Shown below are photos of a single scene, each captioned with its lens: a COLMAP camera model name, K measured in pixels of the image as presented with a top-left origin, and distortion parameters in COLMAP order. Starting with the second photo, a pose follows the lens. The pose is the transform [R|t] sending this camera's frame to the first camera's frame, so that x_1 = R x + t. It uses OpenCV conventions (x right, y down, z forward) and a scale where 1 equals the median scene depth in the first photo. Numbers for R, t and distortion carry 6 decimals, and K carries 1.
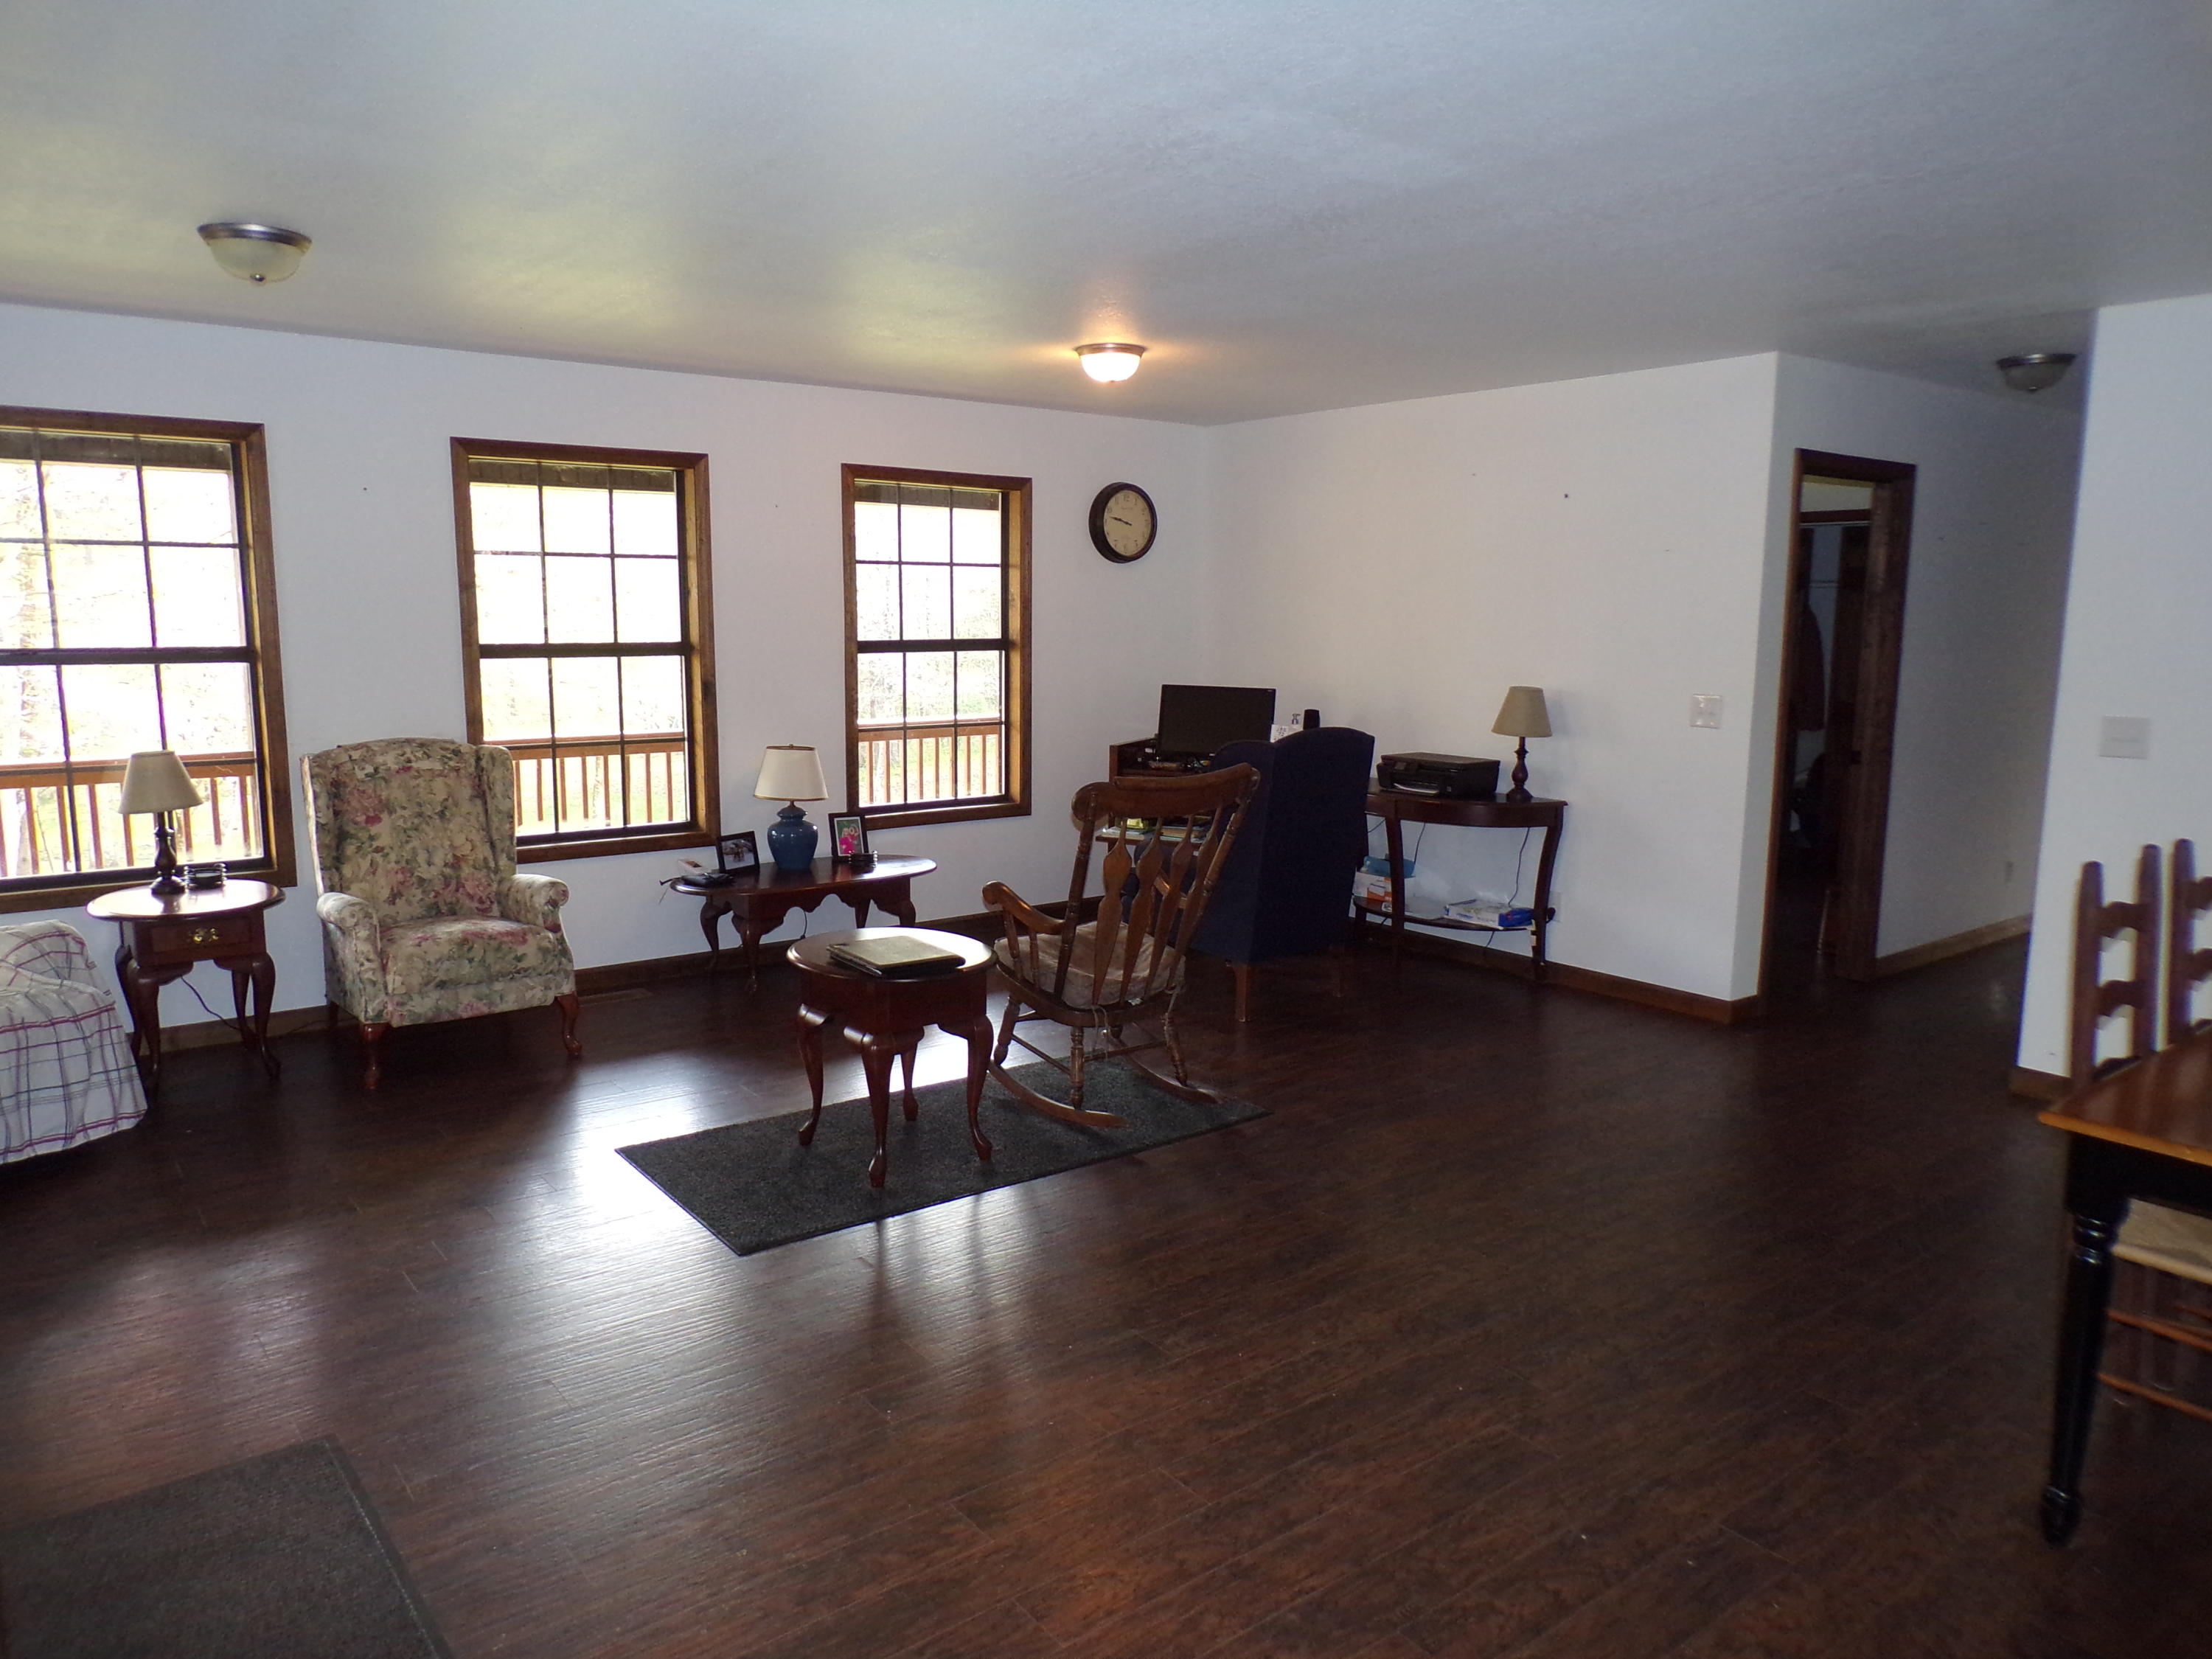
lens RADIAL K [[1489.7, 0, 1111.9], [0, 1489.7, 819.1], [0, 0, 1]] dist [-0.026829, 0.019563]
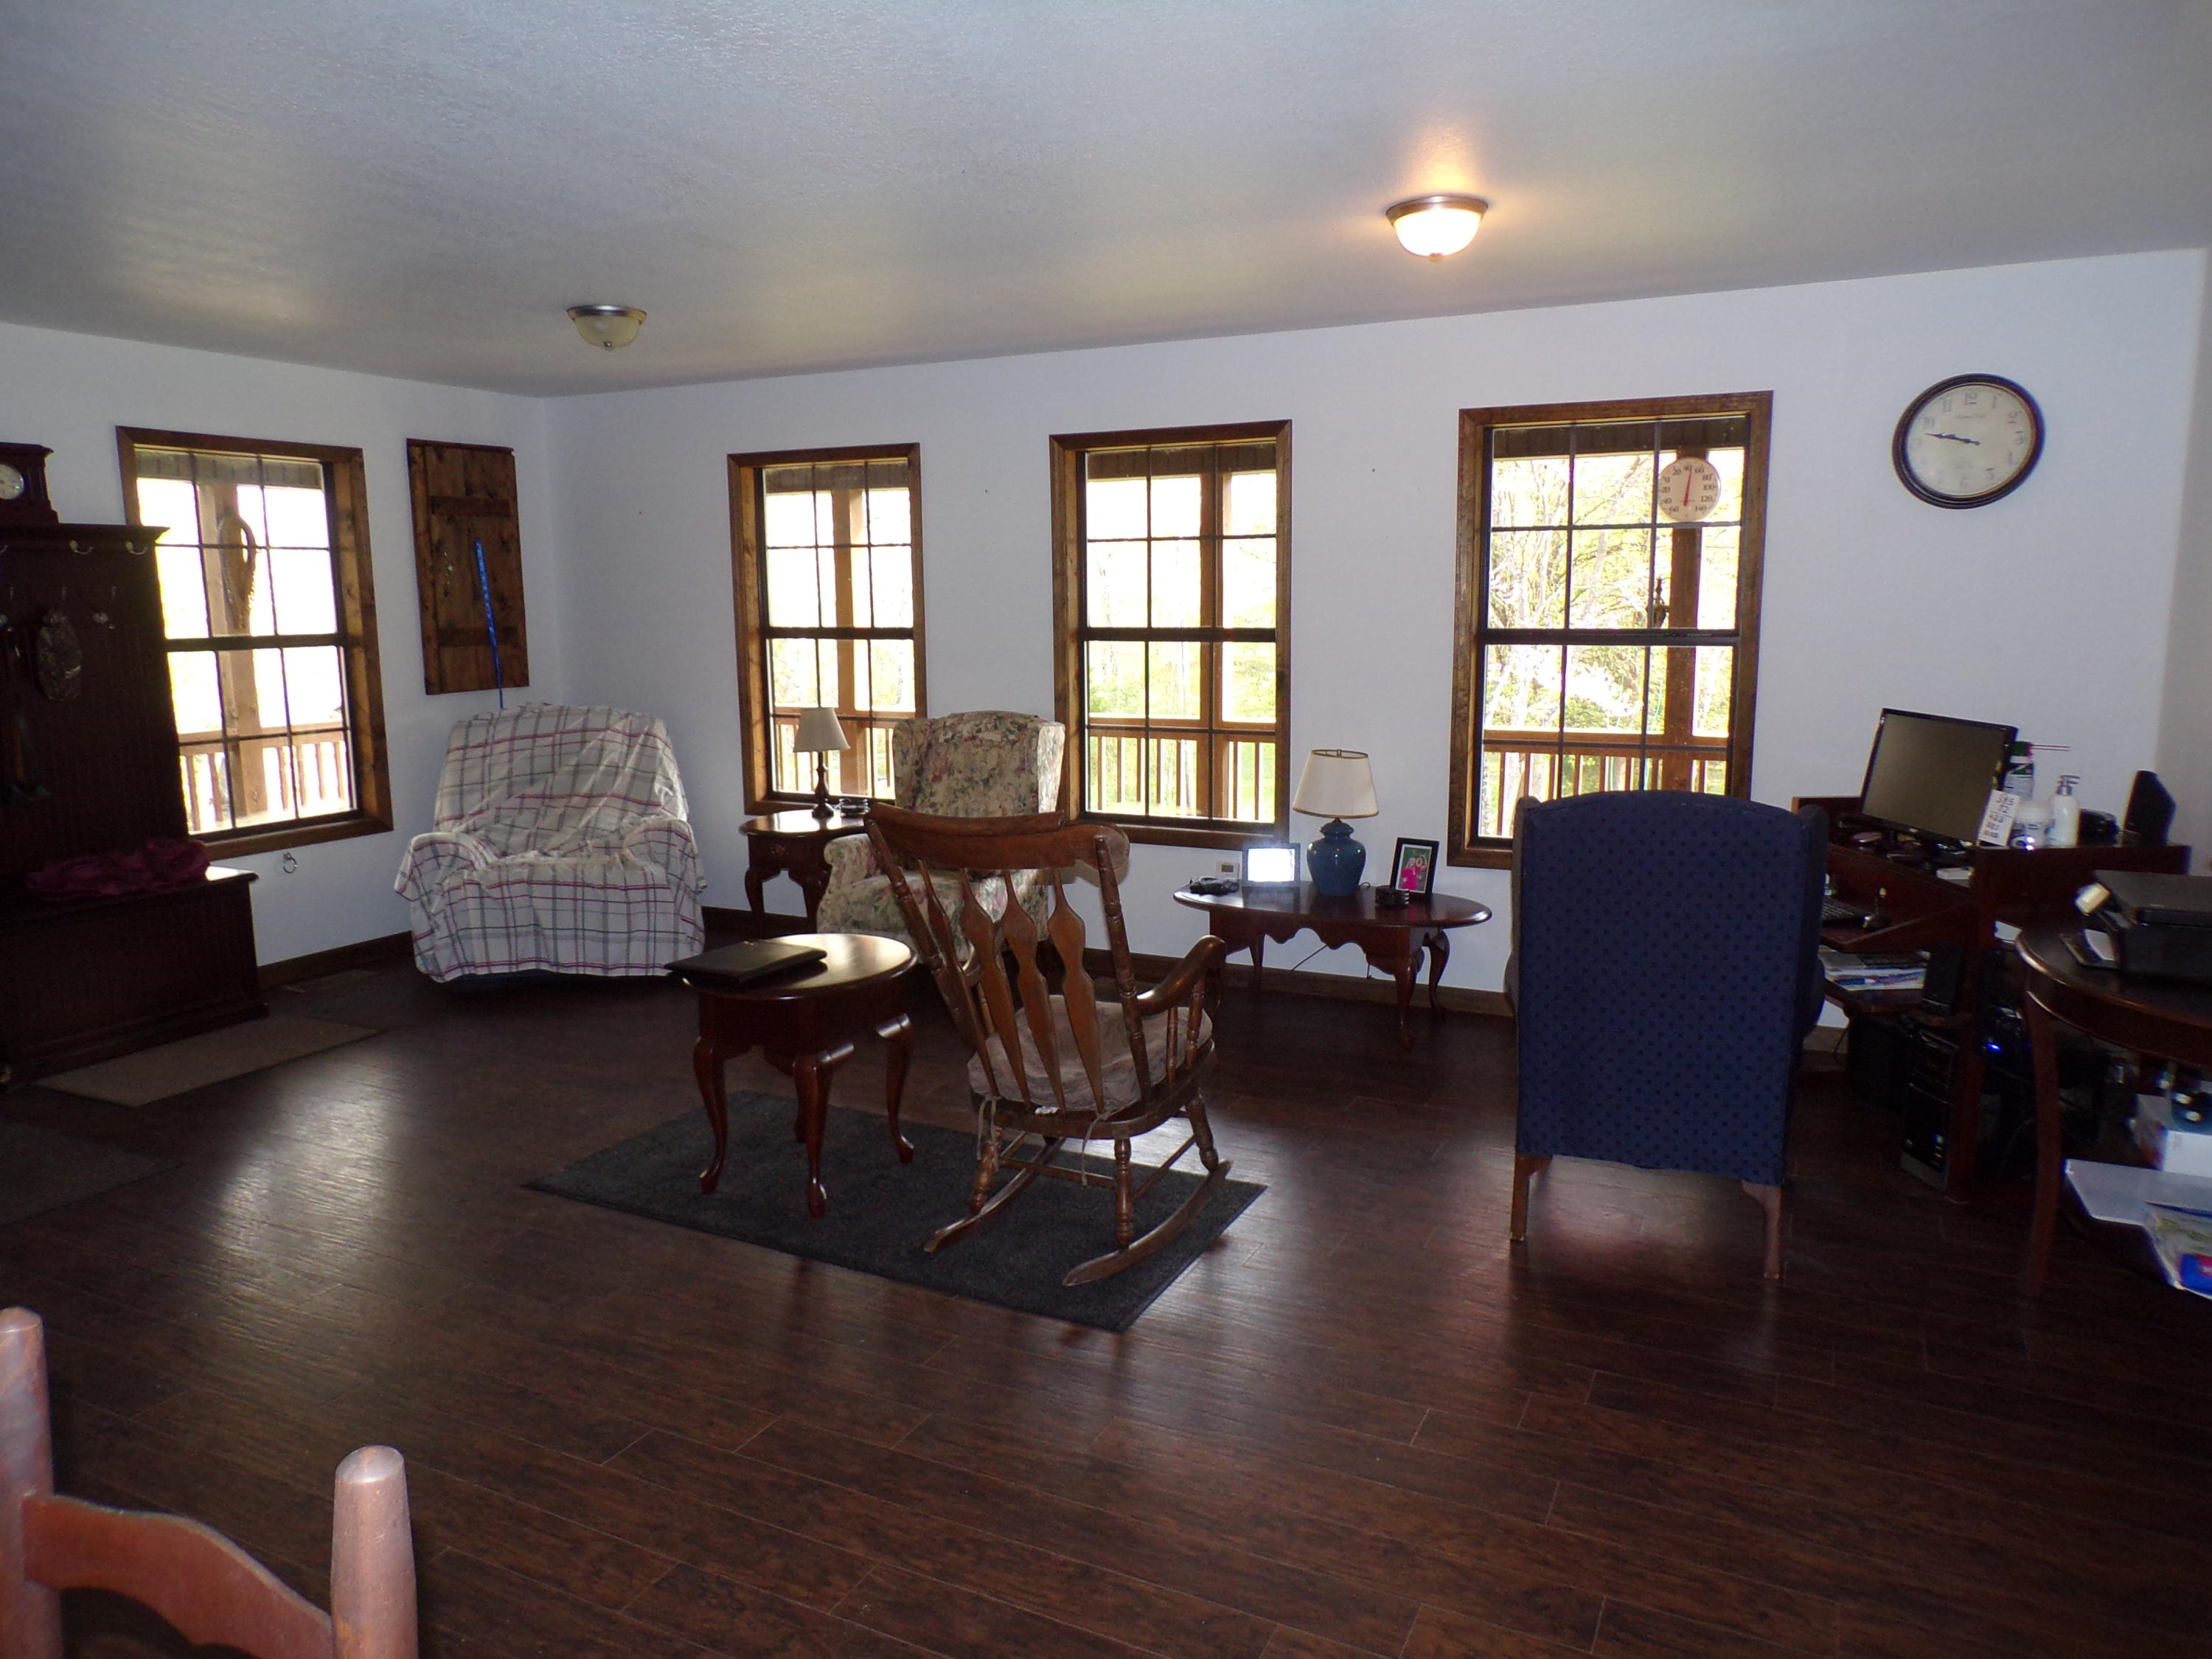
lens RADIAL K [[1489.7, 0, 1123.3], [0, 1489.7, 821.1], [0, 0, 1]] dist [-0.026829, 0.019563]
pose [[0.423217, 0.130373, -0.896599, 0.731631], [-0.113946, 0.989395, 0.090081, -0.105763], [0.898835, 0.064040, 0.433584, 0.755626]]
